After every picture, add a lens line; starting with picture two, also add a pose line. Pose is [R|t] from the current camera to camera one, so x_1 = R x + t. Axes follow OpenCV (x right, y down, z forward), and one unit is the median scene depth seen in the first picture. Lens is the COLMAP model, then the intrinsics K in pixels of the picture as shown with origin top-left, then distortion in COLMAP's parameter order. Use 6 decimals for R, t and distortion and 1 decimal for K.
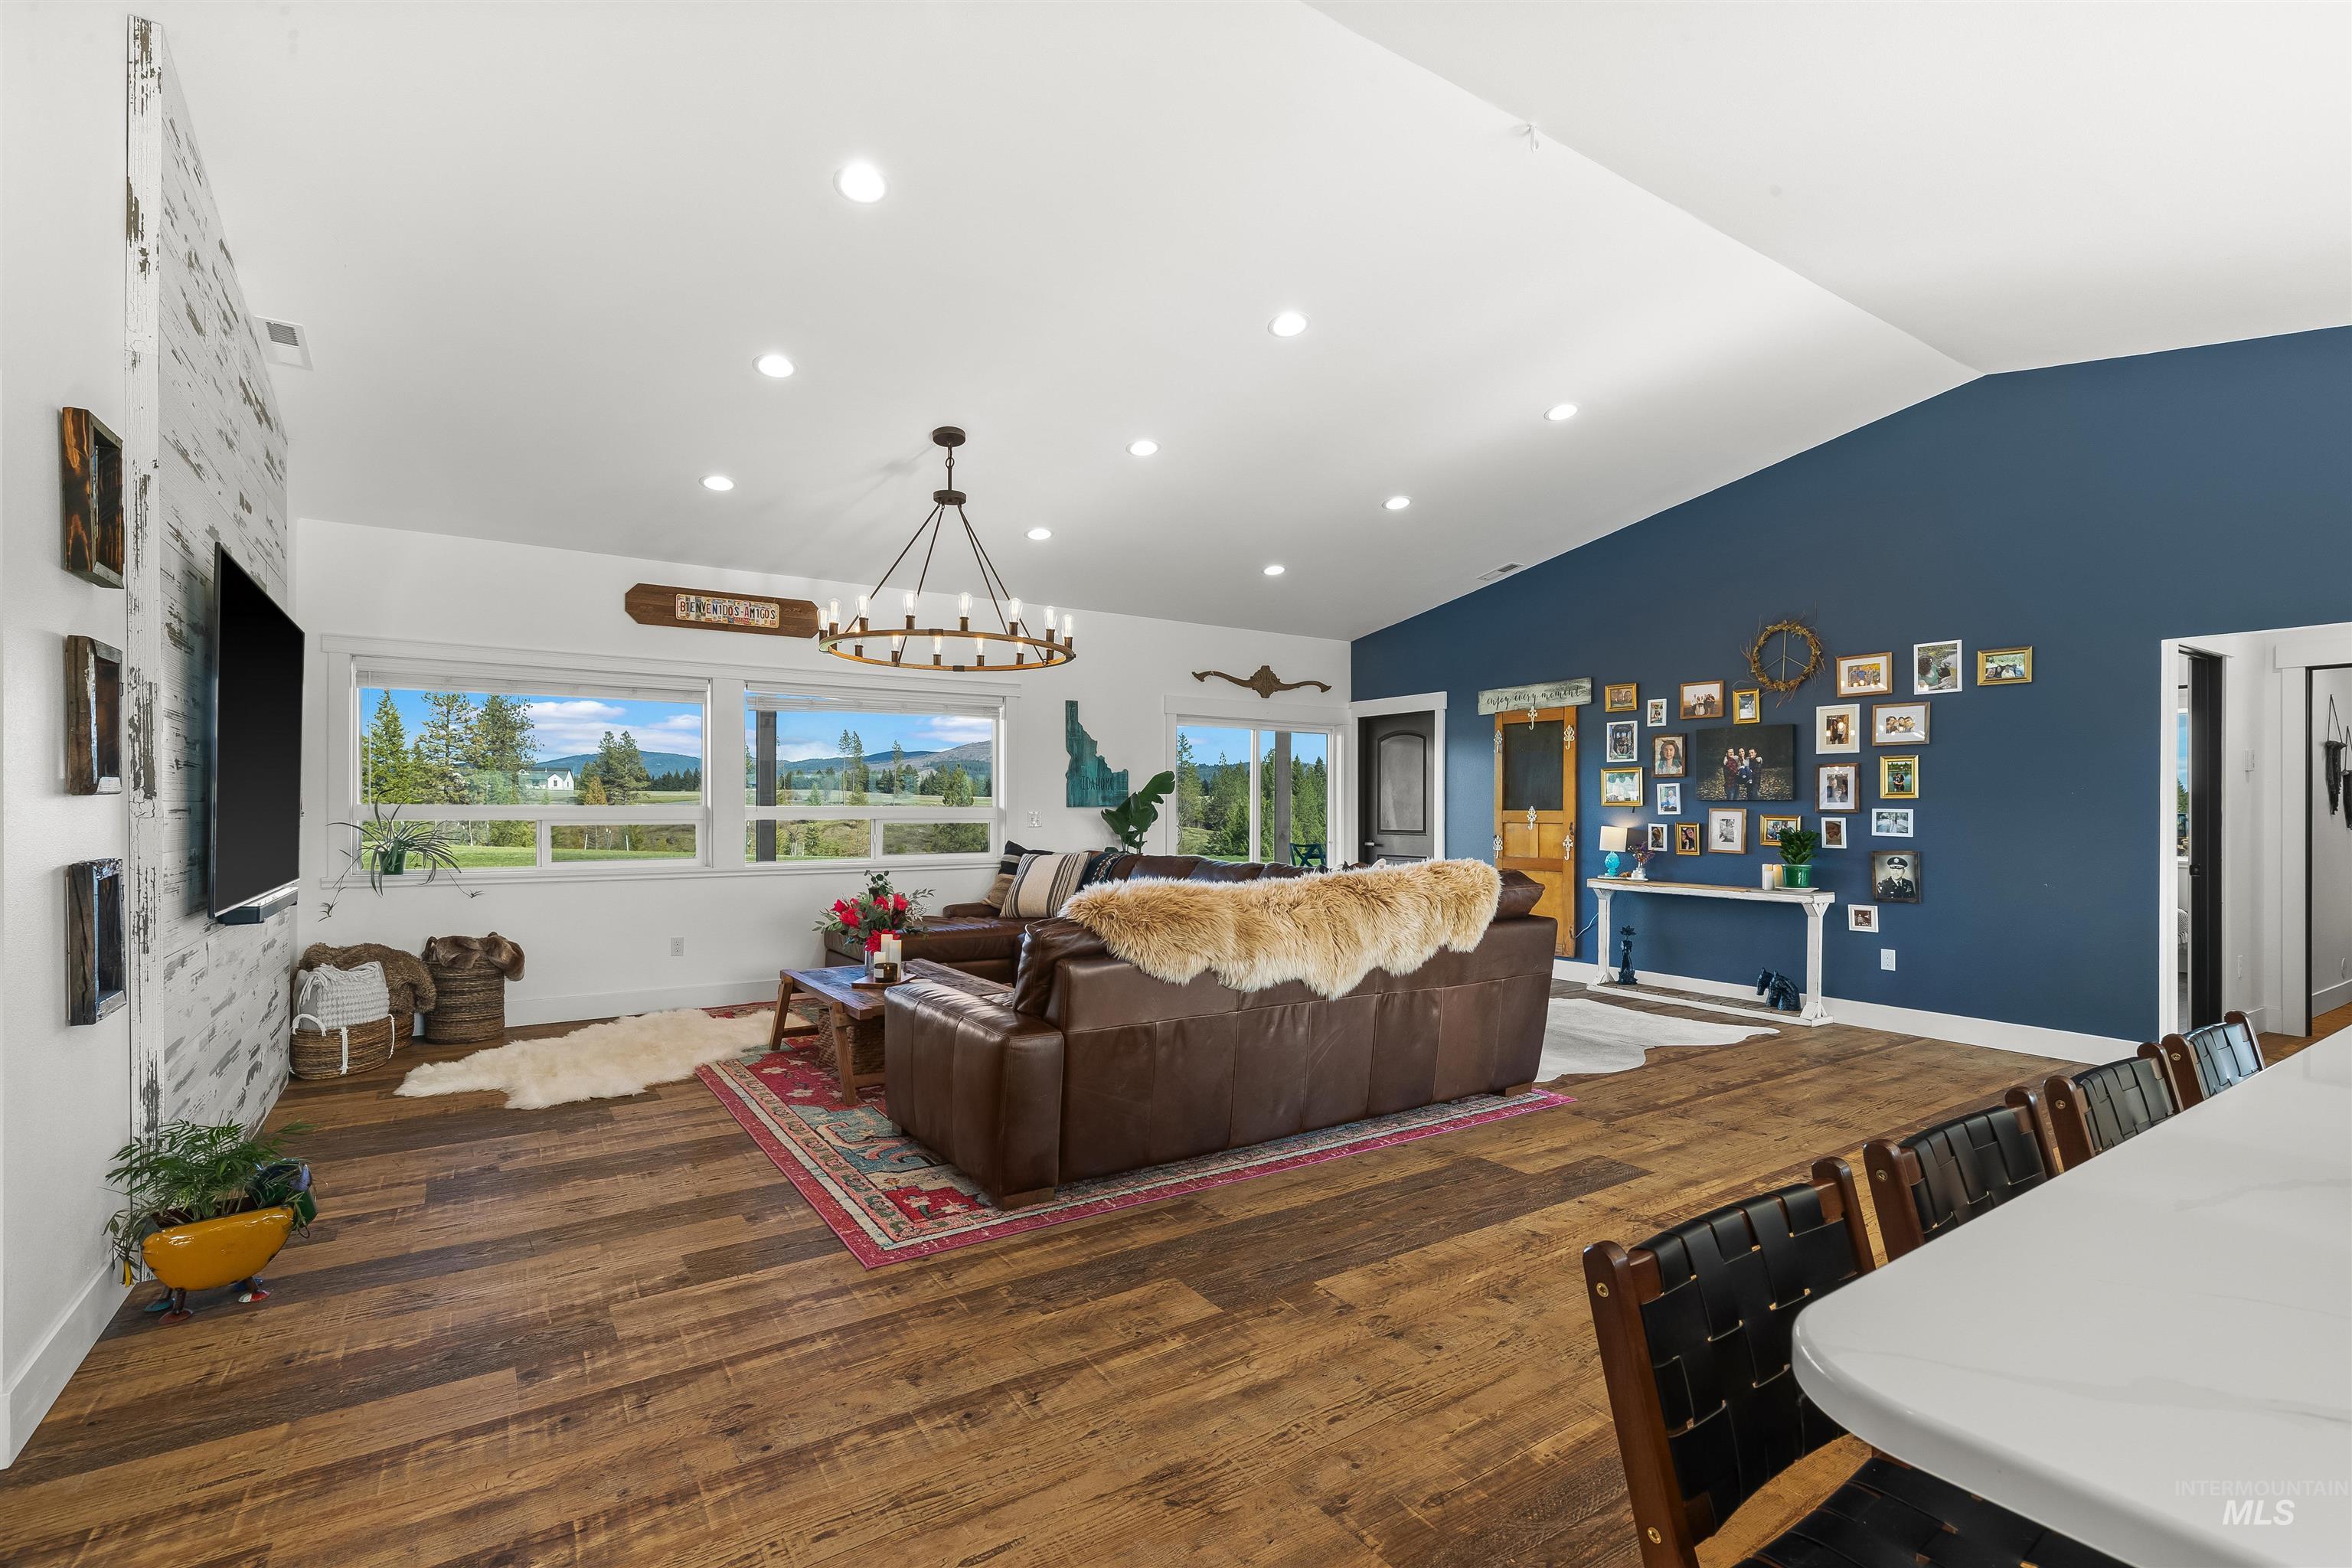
lens RADIAL K [[1089.2, 0, 1185.7], [0, 1089.2, 794.6], [0, 0, 1]] dist [-0.000812, 0.002439]
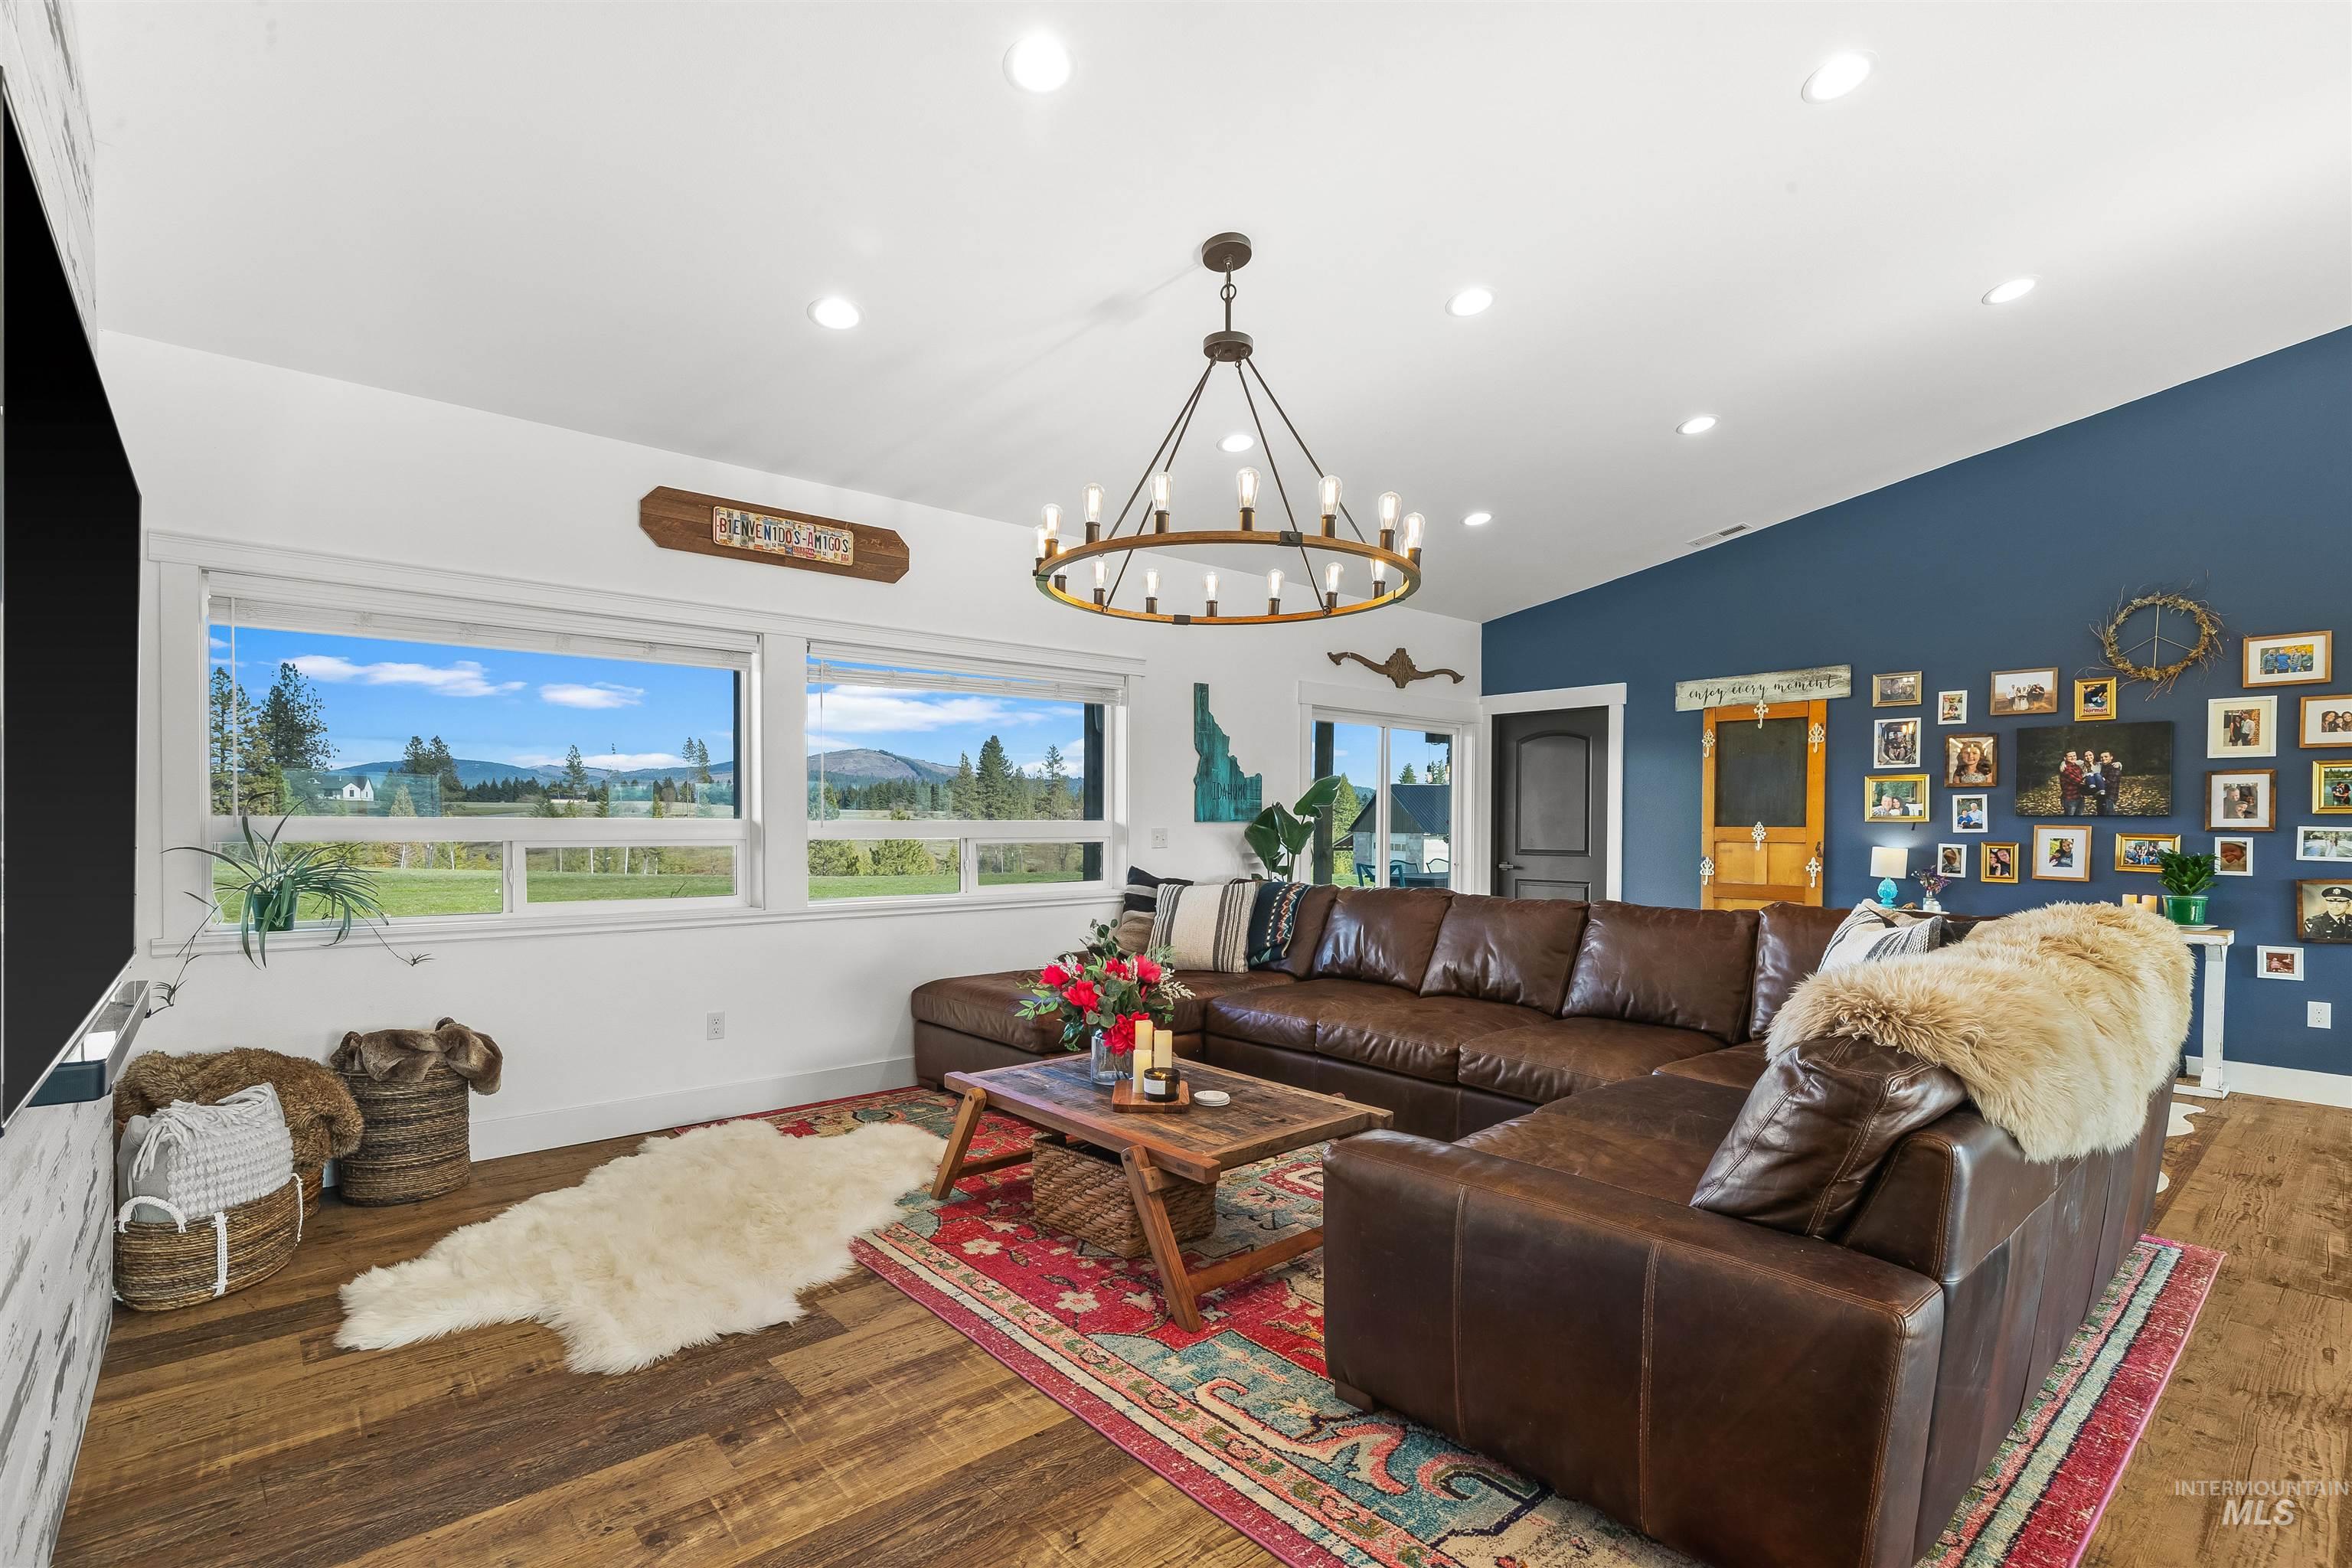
lens RADIAL K [[1089.2, 0, 1177.1], [0, 1089.2, 824.4], [0, 0, 1]] dist [-0.000812, 0.002439]
pose [[0.991671, 0.001549, 0.128785, -0.284878], [-0.003443, 0.999889, 0.014486, 0.002723], [-0.128748, -0.014809, 0.991567, 0.305906]]
